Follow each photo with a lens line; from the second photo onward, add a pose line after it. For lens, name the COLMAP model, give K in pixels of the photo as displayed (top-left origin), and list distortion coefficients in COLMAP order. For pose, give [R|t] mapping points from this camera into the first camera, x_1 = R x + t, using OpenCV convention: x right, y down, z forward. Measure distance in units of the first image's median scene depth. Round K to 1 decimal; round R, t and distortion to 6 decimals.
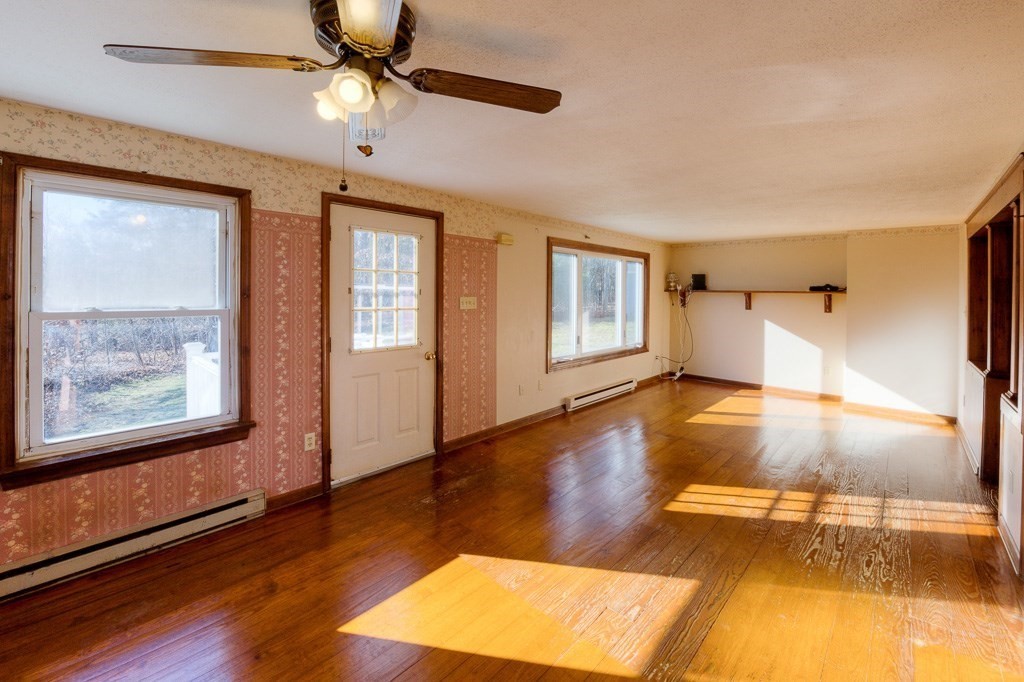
lens RADIAL K [[430.7, 0, 513.2], [0, 430.7, 291.9], [0, 0, 1]] dist [-0.002321, -0.000363]
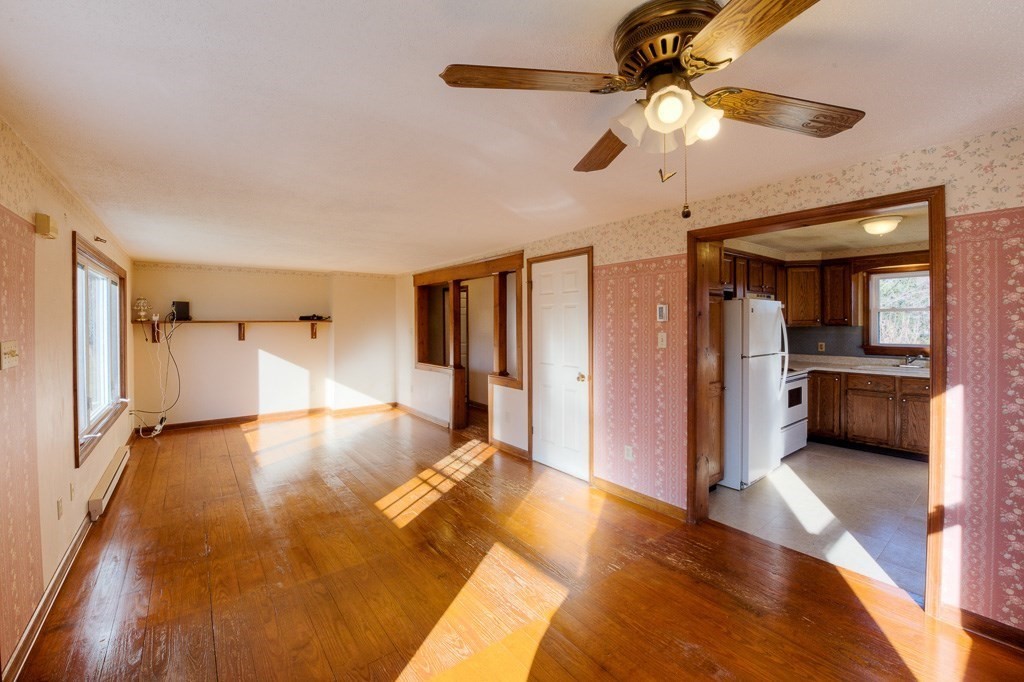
lens RADIAL K [[422.6, 0, 511.0], [0, 422.6, 323.4], [0, 0, 1]] dist [-0.000530, -0.000036]
pose [[0.183569, -0.017739, 0.982847, -0.361998], [0.010956, 0.999812, 0.015999, -0.006868], [-0.982946, 0.007831, 0.183729, 0.317888]]
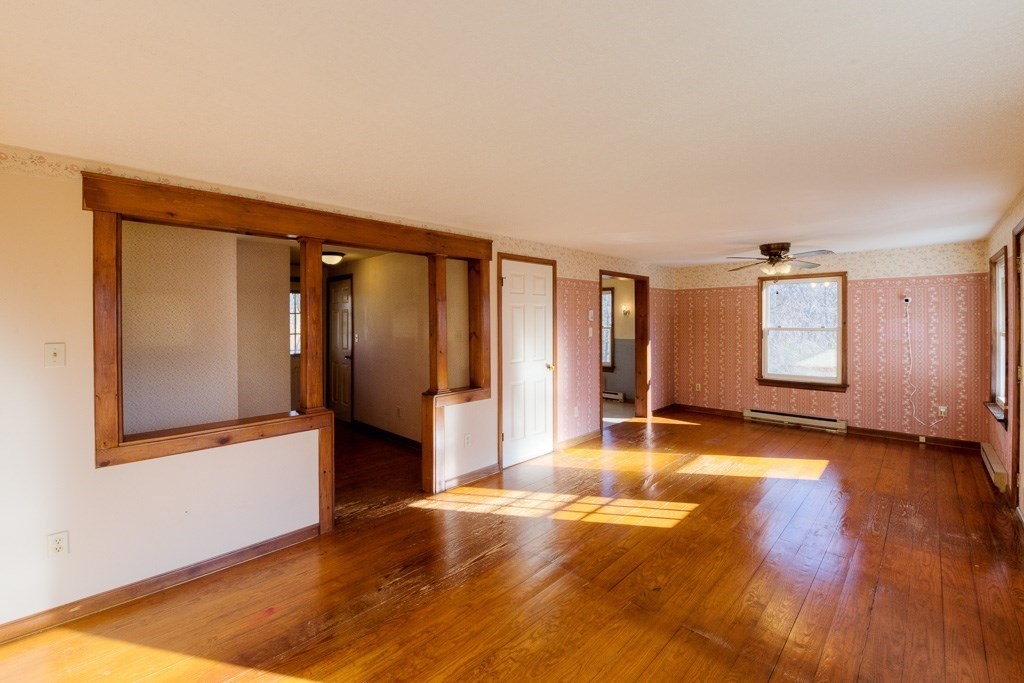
lens RADIAL K [[422.6, 0, 511.0], [0, 422.6, 323.9], [0, 0, 1]] dist [-0.000530, -0.000036]
pose [[-0.999002, -0.008103, 0.043926, 0.483147], [-0.007714, 0.999930, 0.009012, 0.003116], [-0.043996, 0.008664, -0.998994, 1.285174]]
